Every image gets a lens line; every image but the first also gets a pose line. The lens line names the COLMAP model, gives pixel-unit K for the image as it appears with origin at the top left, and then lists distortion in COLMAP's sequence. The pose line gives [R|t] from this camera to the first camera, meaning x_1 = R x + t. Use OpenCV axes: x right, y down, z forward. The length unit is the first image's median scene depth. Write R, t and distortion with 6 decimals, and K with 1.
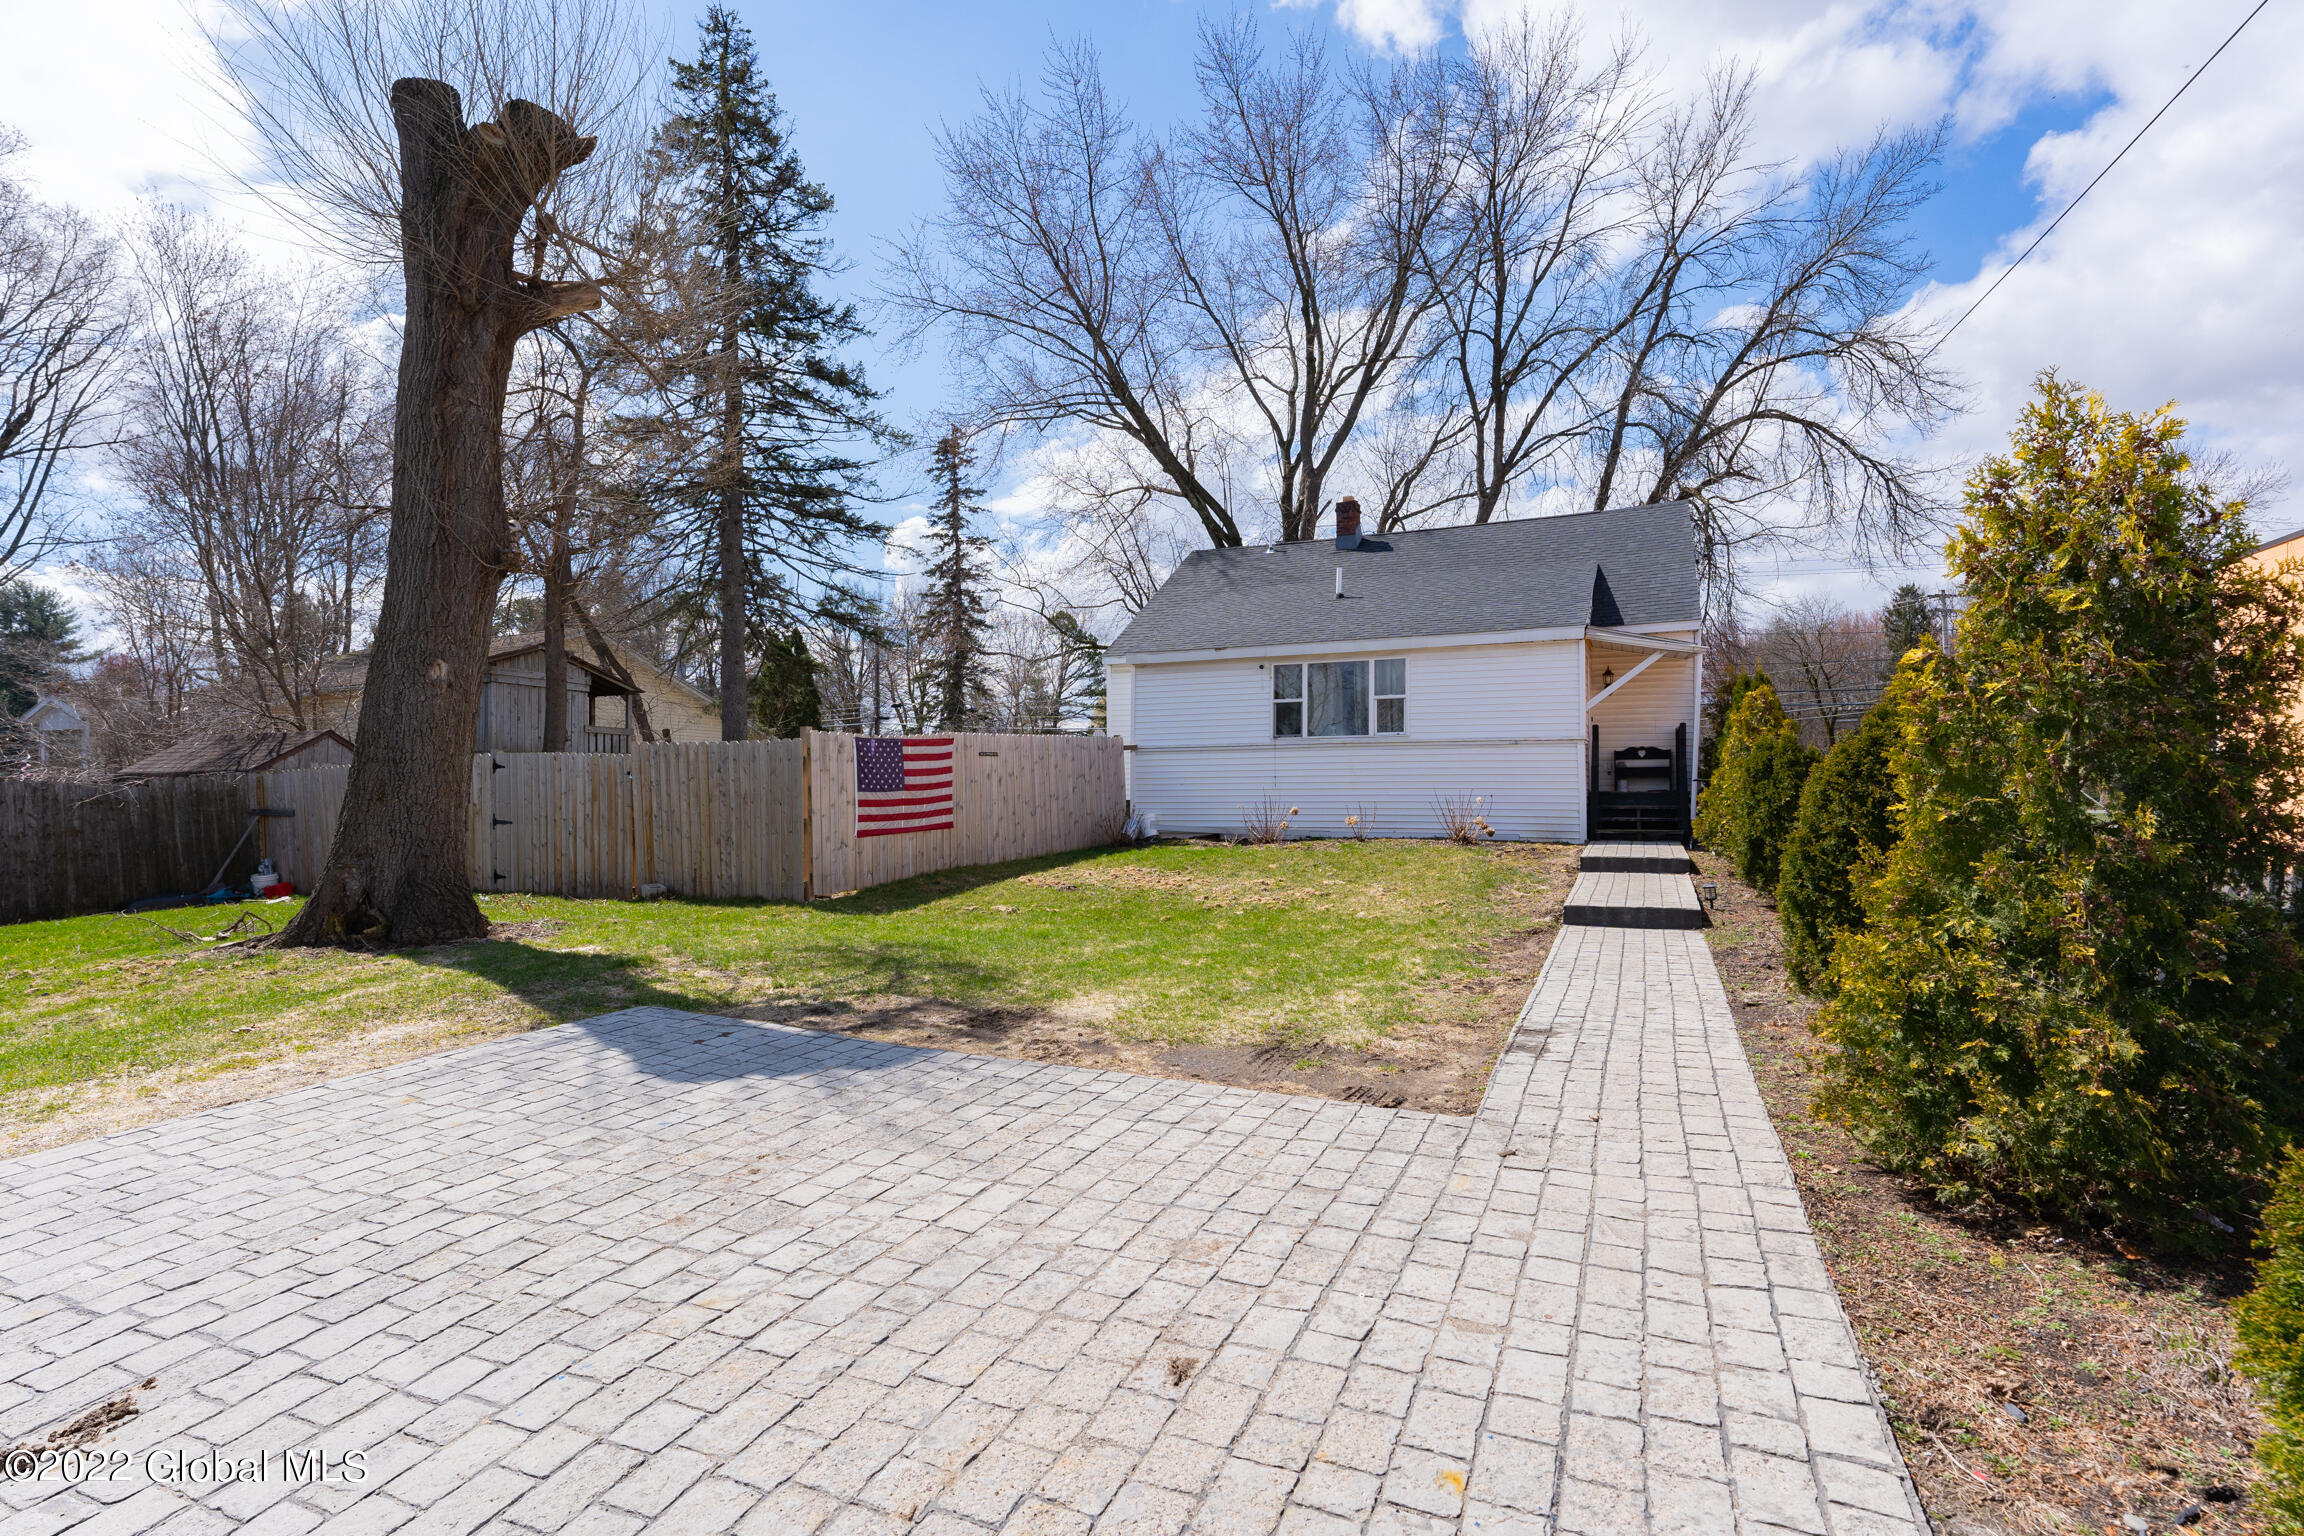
lens RADIAL K [[1102.3, 0, 1147.9], [0, 1102.3, 783.9], [0, 0, 1]] dist [-0.008507, -0.005272]
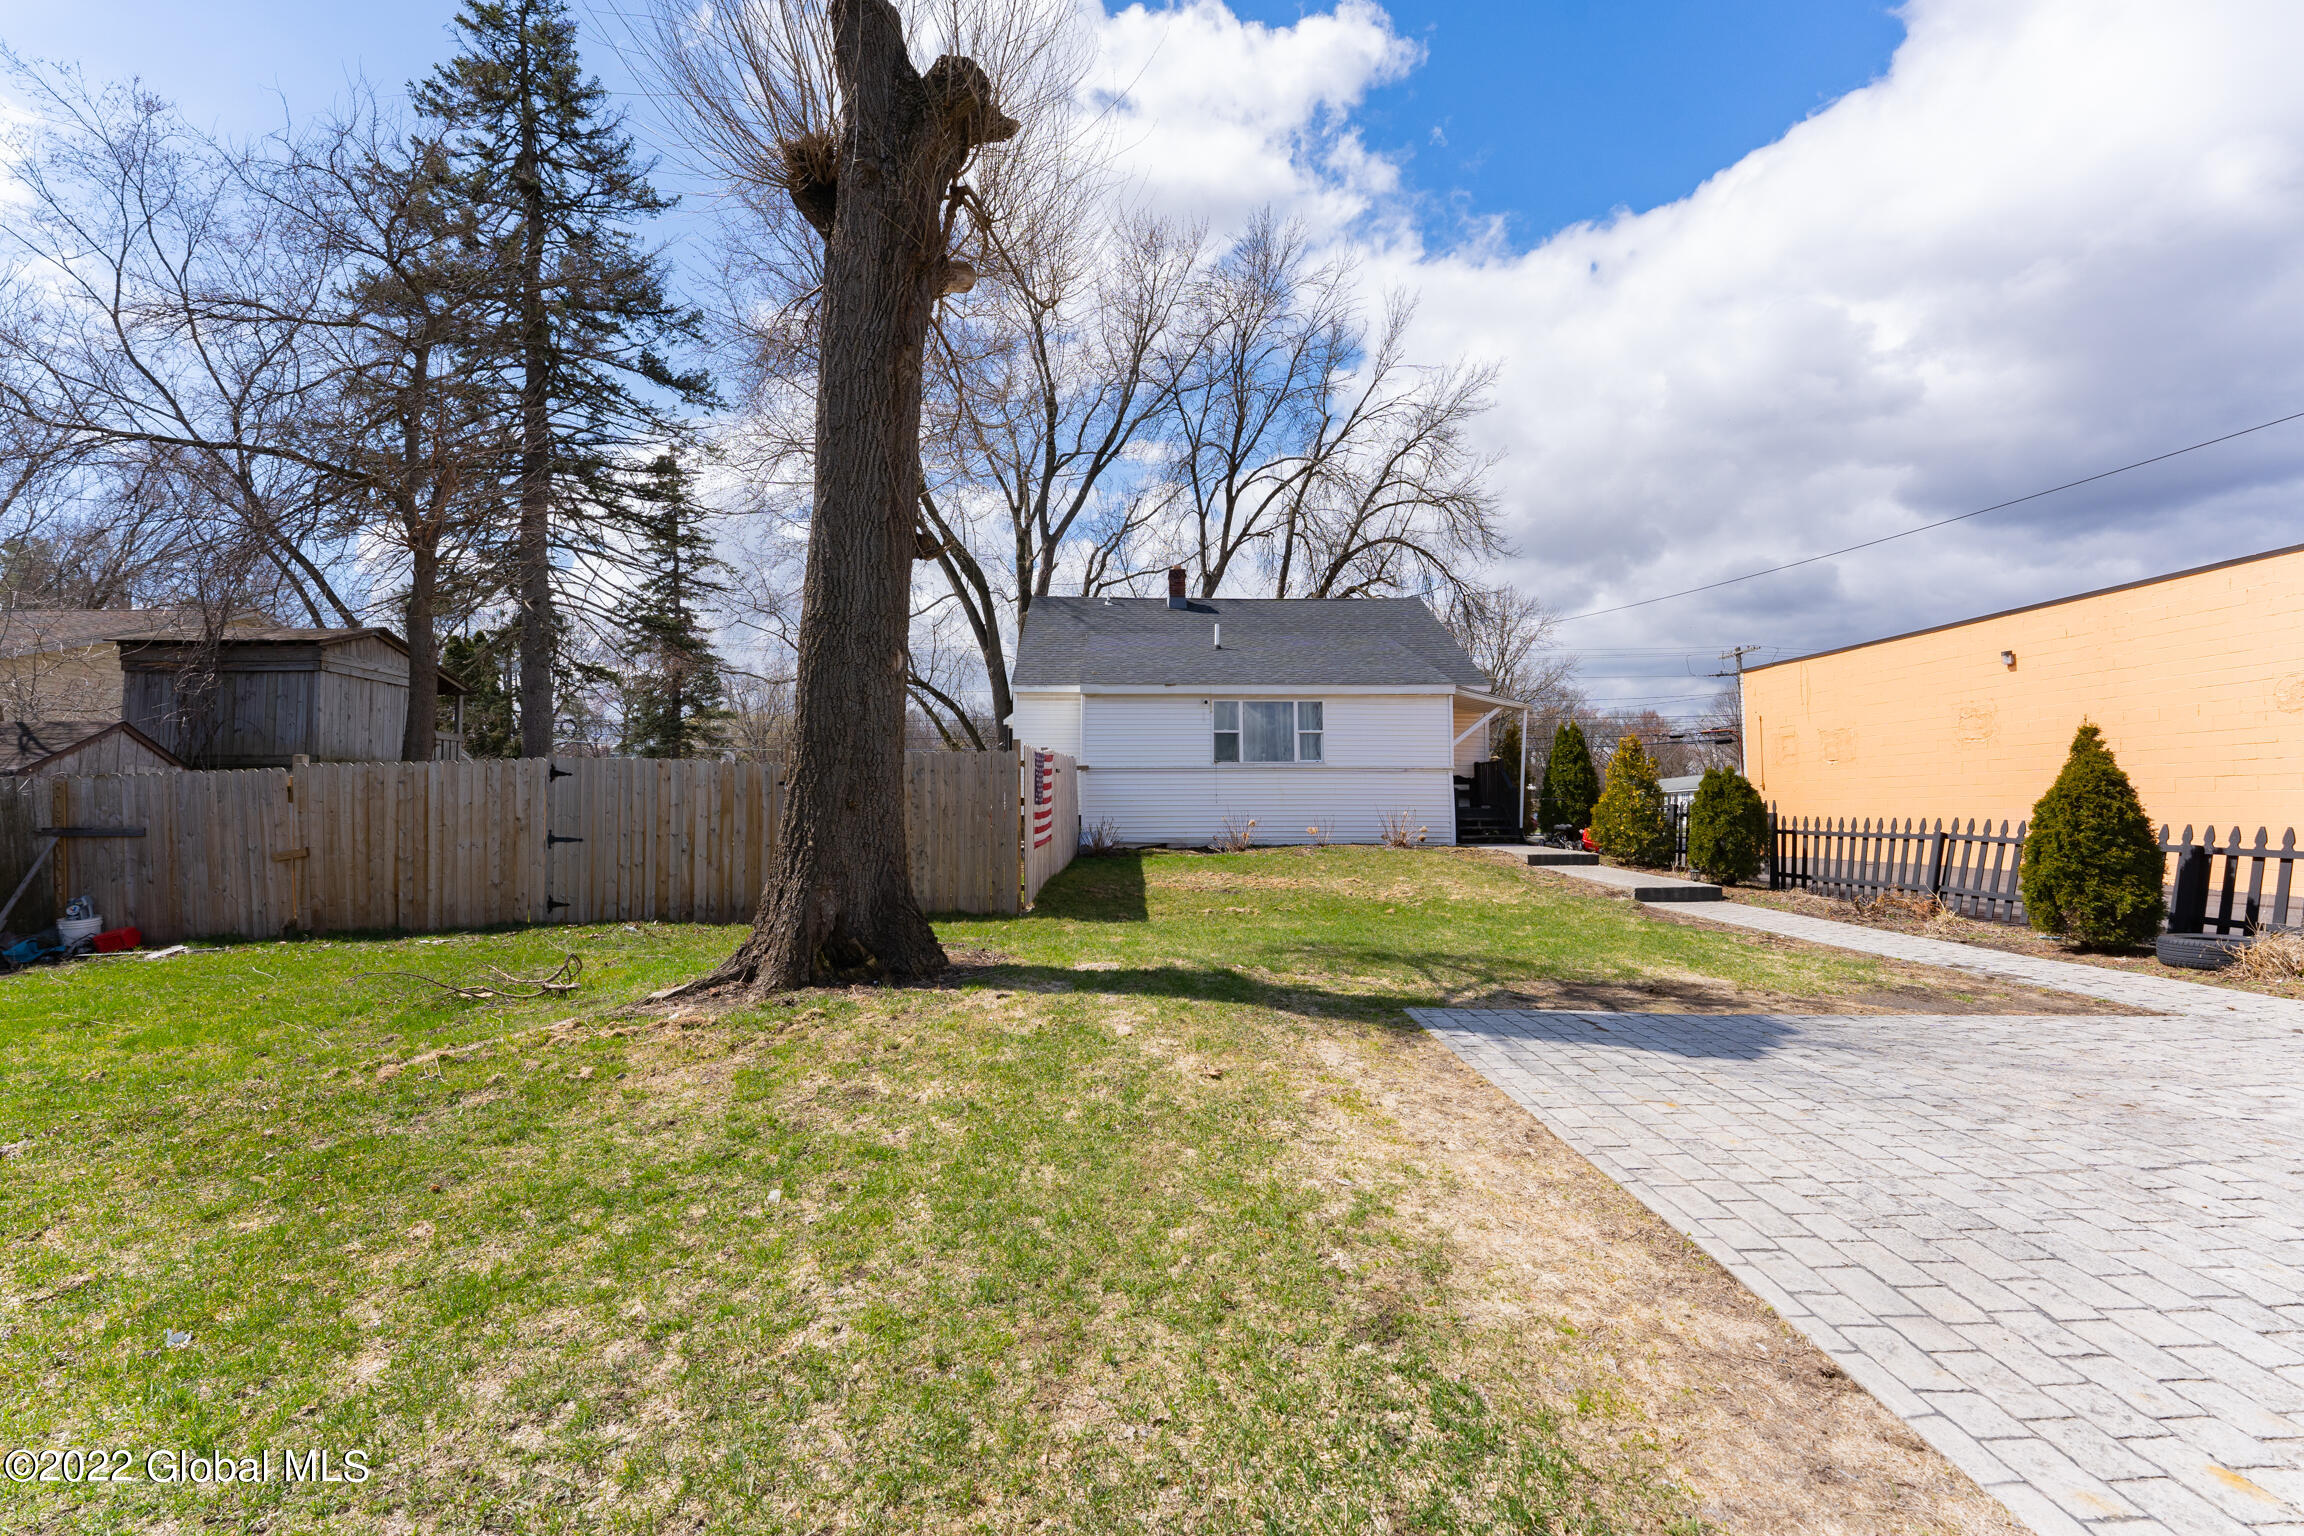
lens RADIAL K [[937.0, 0, 1206.4], [0, 937.0, 765.3], [0, 0, 1]] dist [0.001694, 0.000207]
pose [[0.897690, 0.022514, 0.440053, -0.298028], [-0.004077, 0.999075, -0.042798, 0.004277], [-0.440609, 0.036625, 0.896952, 0.086373]]
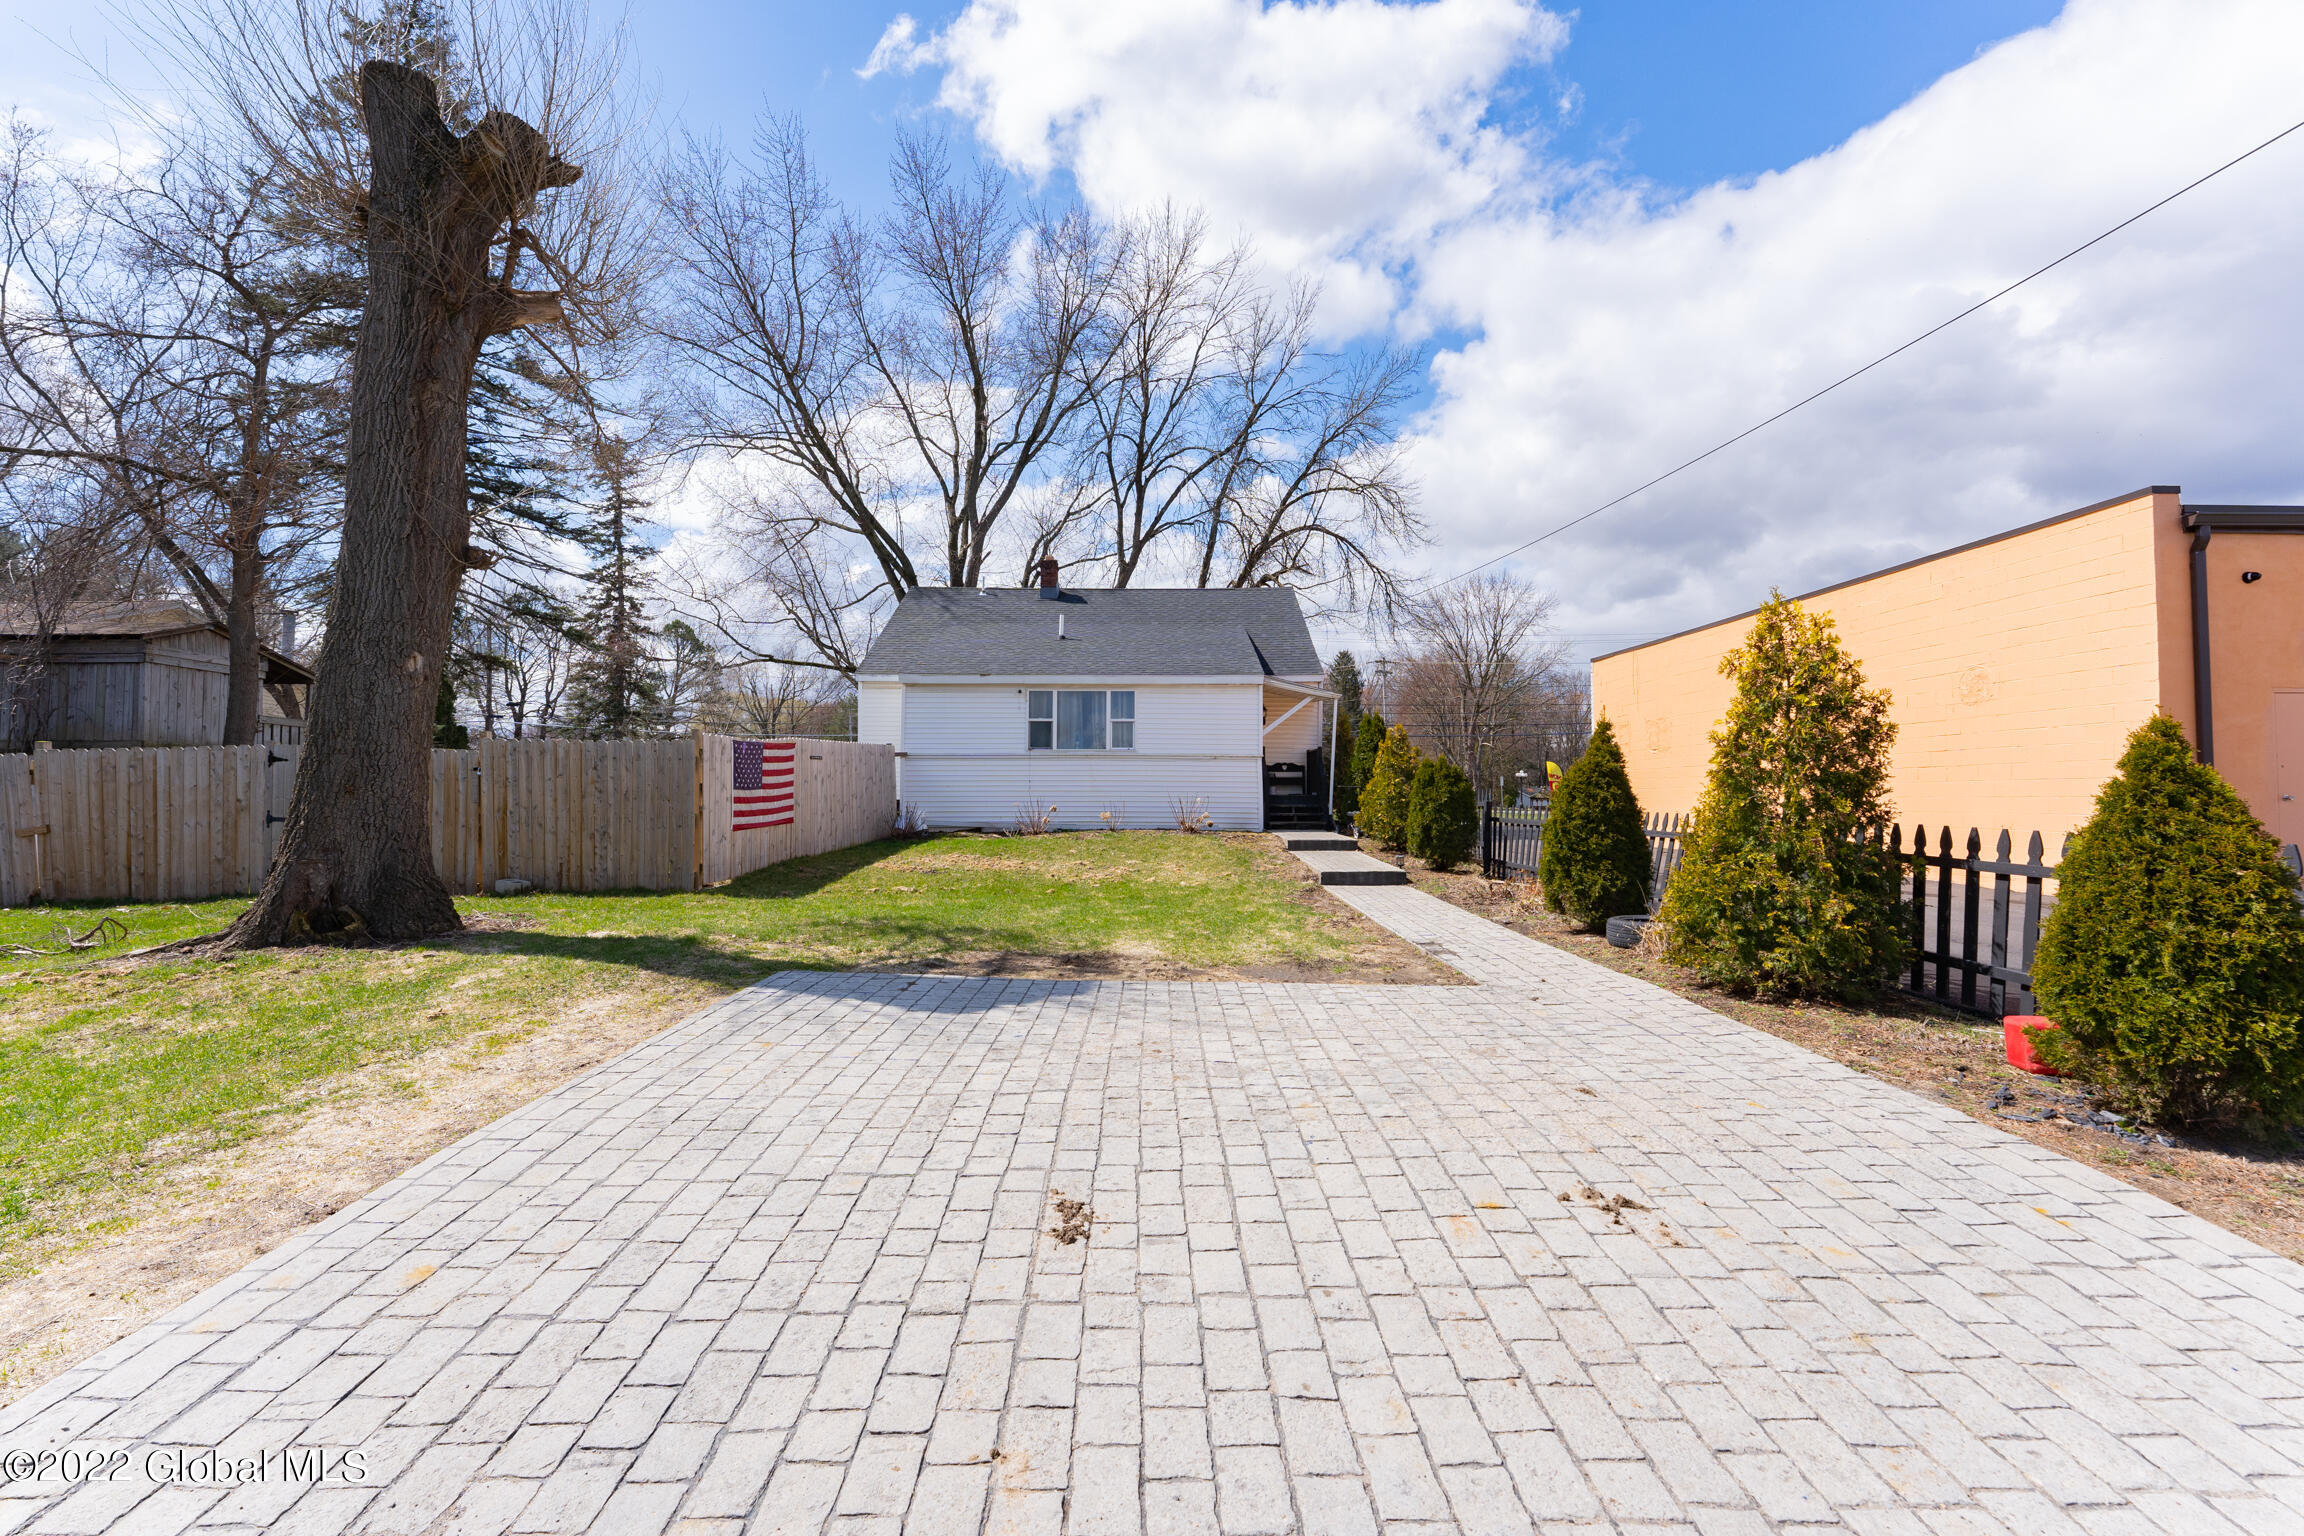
lens RADIAL K [[937.0, 0, 1178.4], [0, 937.0, 767.3], [0, 0, 1]] dist [0.001694, 0.000207]
pose [[0.911425, 0.018843, 0.411035, -0.144254], [-0.009350, 0.999641, -0.025093, 0.002465], [-0.411360, 0.019027, 0.911274, -0.021978]]
